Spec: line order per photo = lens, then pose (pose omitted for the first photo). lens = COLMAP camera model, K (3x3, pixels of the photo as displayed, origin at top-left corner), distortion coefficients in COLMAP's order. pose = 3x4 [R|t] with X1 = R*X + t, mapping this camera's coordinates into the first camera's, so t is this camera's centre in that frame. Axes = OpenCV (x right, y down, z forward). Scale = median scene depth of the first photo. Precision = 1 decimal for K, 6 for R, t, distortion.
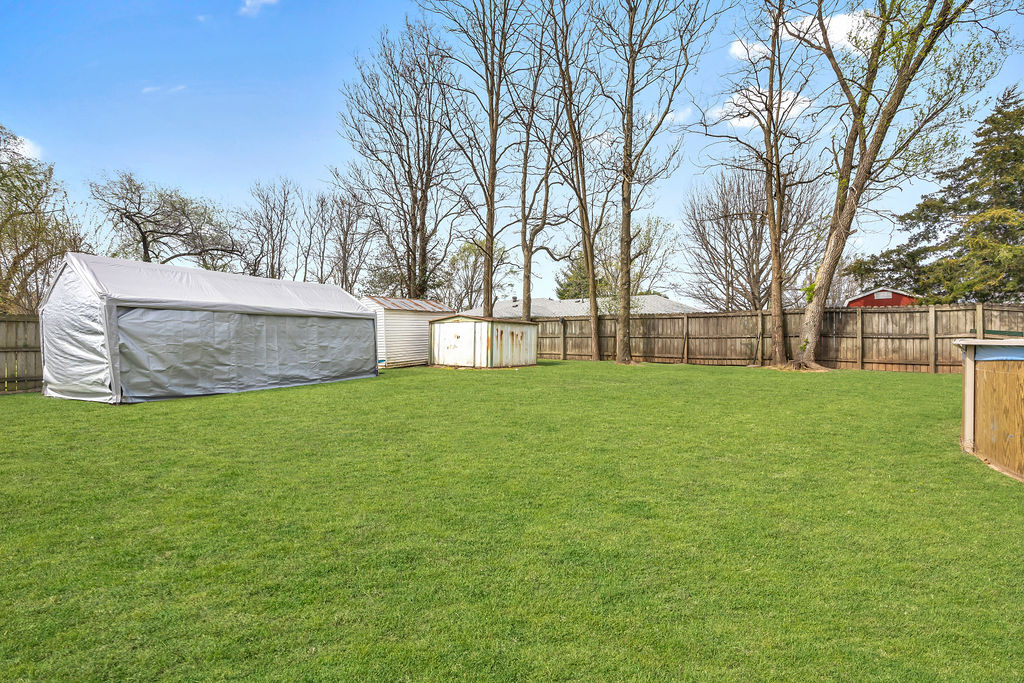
lens RADIAL K [[405.5, 0, 514.2], [0, 405.5, 338.8], [0, 0, 1]] dist [-0.007225, -0.000132]
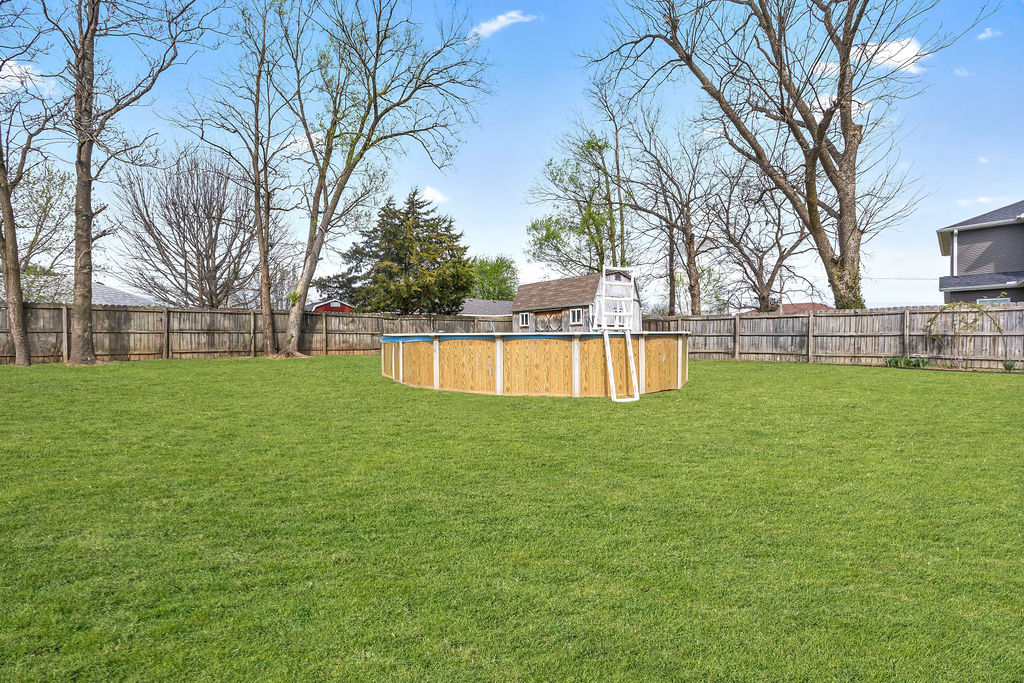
lens RADIAL K [[405.5, 0, 514.2], [0, 405.5, 338.8], [0, 0, 1]] dist [-0.007225, -0.000132]
pose [[0.332447, -0.011930, 0.943046, -0.276257], [0.001579, 0.999926, 0.012093, 0.001299], [-0.943121, -0.002531, 0.332441, -0.120018]]
